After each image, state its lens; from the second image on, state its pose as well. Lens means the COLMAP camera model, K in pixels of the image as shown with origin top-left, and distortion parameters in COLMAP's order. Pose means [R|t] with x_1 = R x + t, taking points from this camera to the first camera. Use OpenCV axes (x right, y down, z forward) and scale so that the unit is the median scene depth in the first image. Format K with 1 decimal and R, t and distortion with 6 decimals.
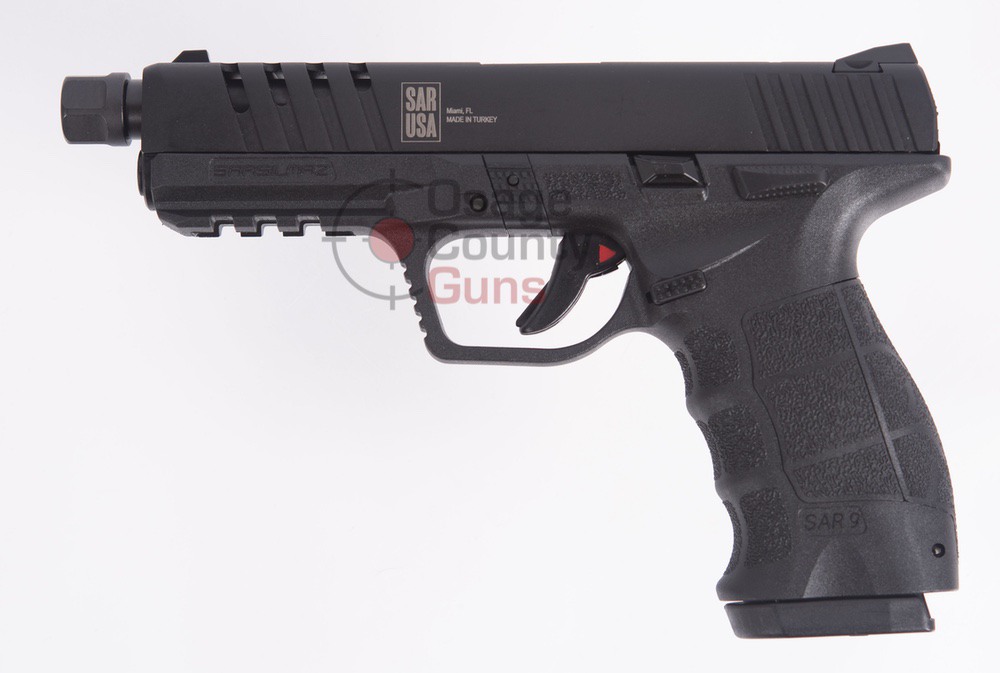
lens RADIAL K [[1737.9, 0, 500.2], [0, 1737.9, 337.2], [0, 0, 1]] dist [0.121677, 0.000000]
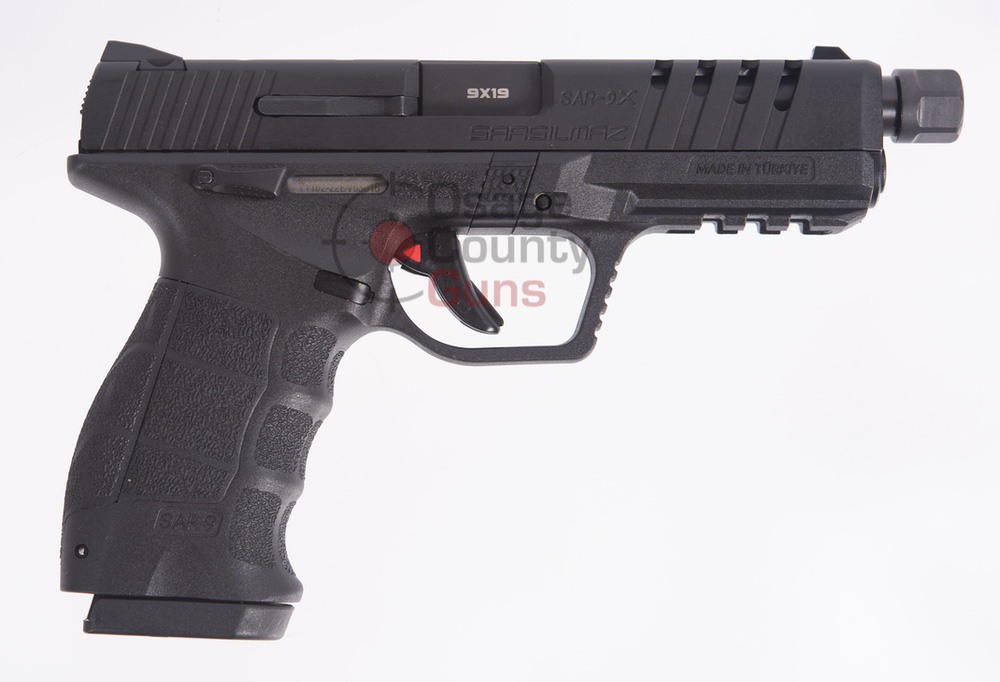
lens RADIAL K [[1740.8, 0, 499.6], [0, 1740.8, 341.2], [0, 0, 1]] dist [0.039435, 0.000000]
pose [[0.939677, 0.045199, -0.339063, 0.338990], [-0.044101, 0.998967, 0.010946, -0.007960], [0.339207, 0.004667, 0.940700, 0.062312]]
